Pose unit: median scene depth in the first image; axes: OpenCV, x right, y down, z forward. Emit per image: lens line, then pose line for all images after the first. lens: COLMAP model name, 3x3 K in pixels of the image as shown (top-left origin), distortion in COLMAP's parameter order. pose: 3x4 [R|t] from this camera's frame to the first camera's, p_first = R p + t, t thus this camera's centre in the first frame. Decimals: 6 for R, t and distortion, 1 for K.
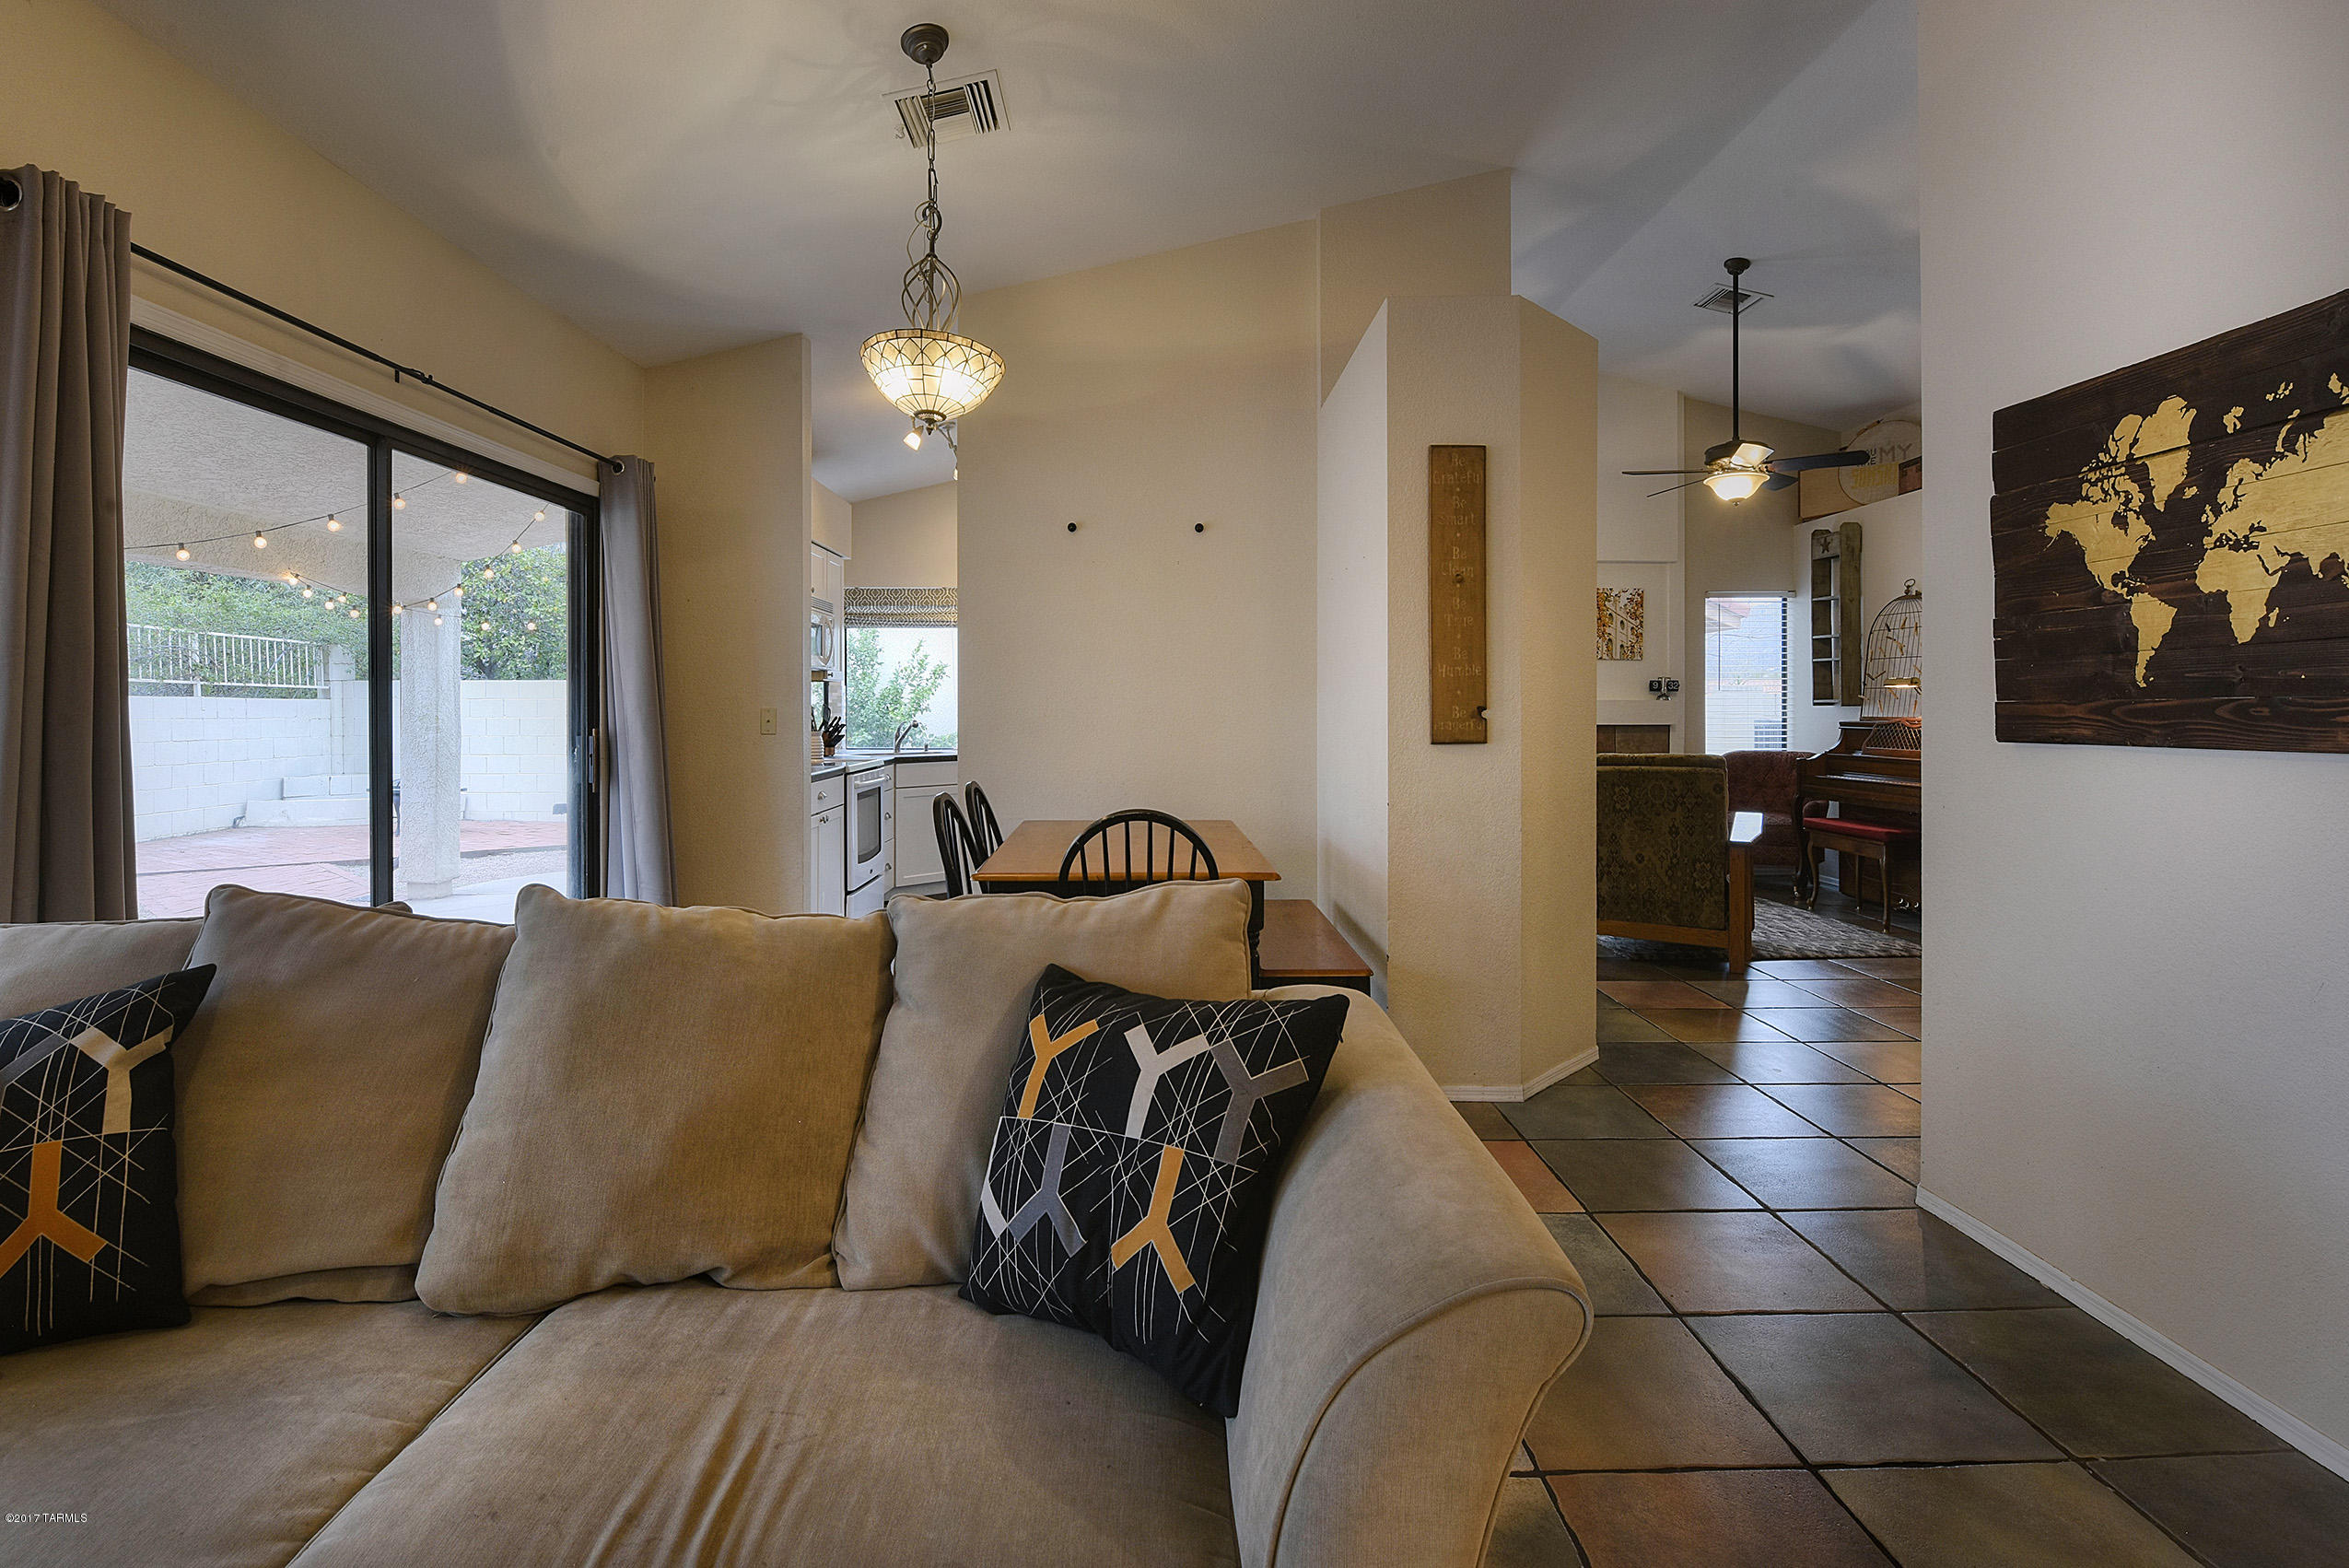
lens RADIAL K [[1092.4, 0, 1175.7], [0, 1092.4, 720.4], [0, 0, 1]] dist [0.001567, -0.009810]
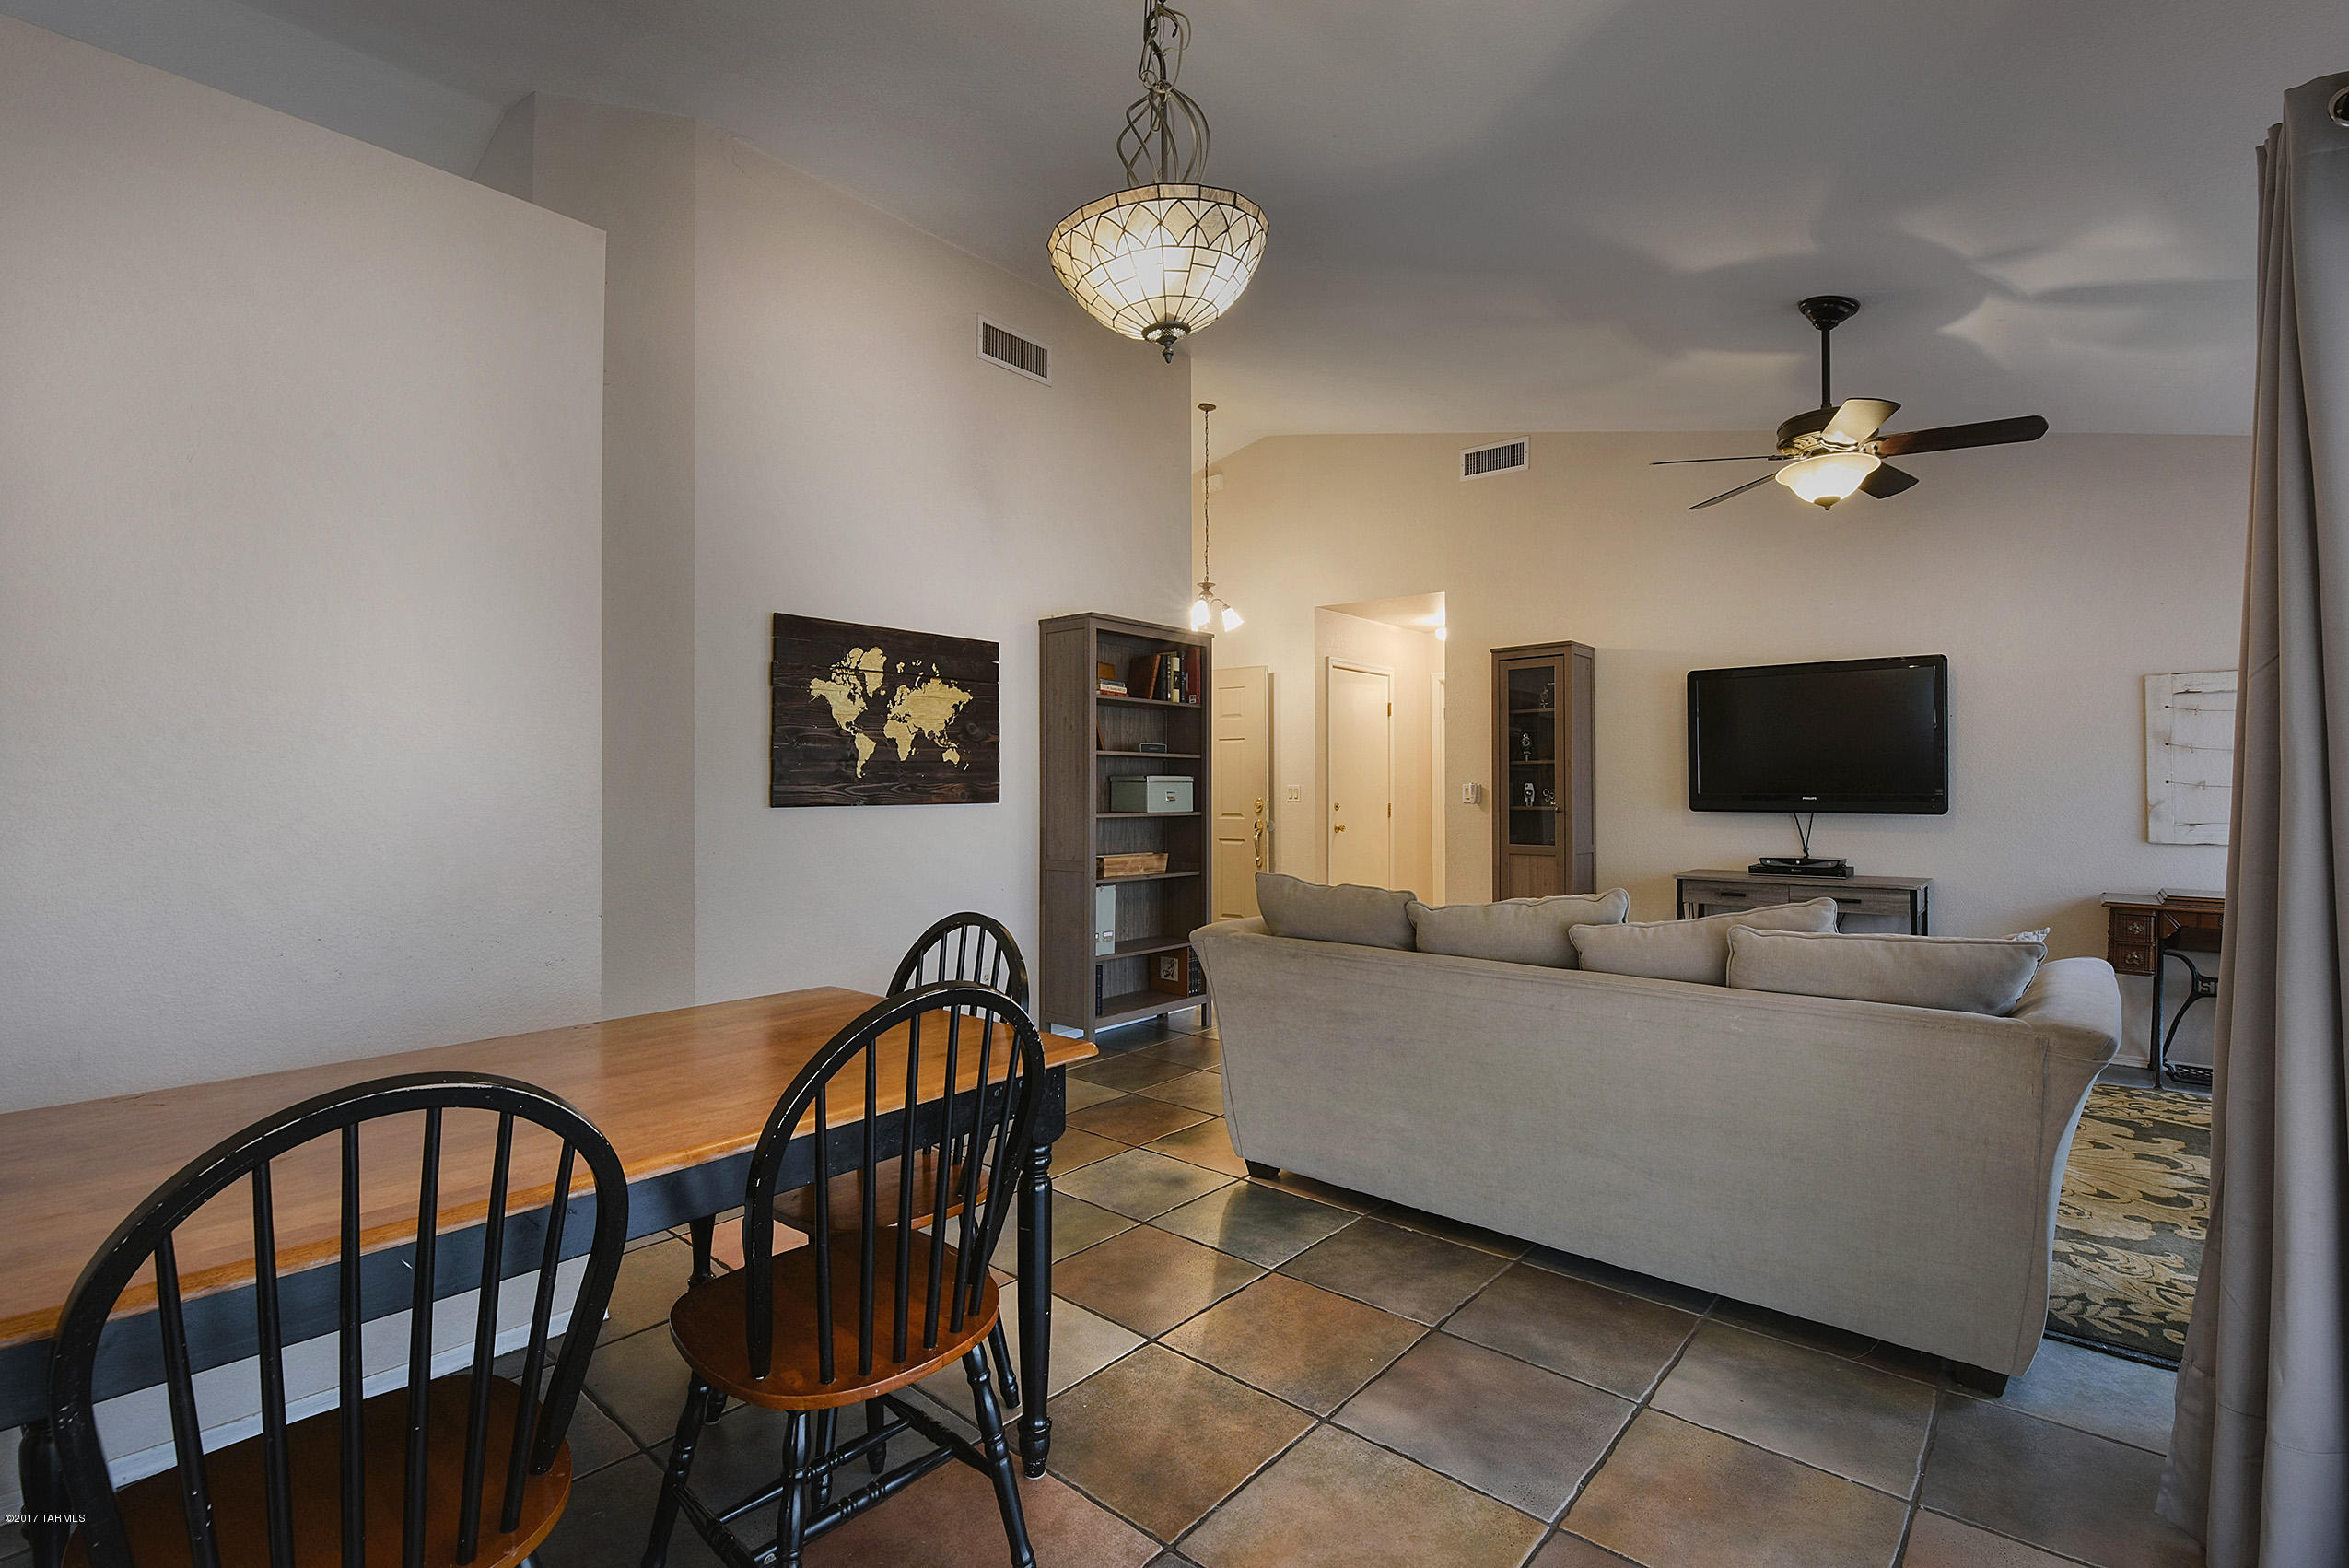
lens RADIAL K [[1101.4, 0, 1183.9], [0, 1101.4, 739.3], [0, 0, 1]] dist [-0.002440, -0.012117]
pose [[-0.721757, 0.039260, 0.691032, -1.048063], [0.010511, 0.998897, -0.045772, -0.001097], [-0.692067, -0.025773, -0.721373, 2.112412]]
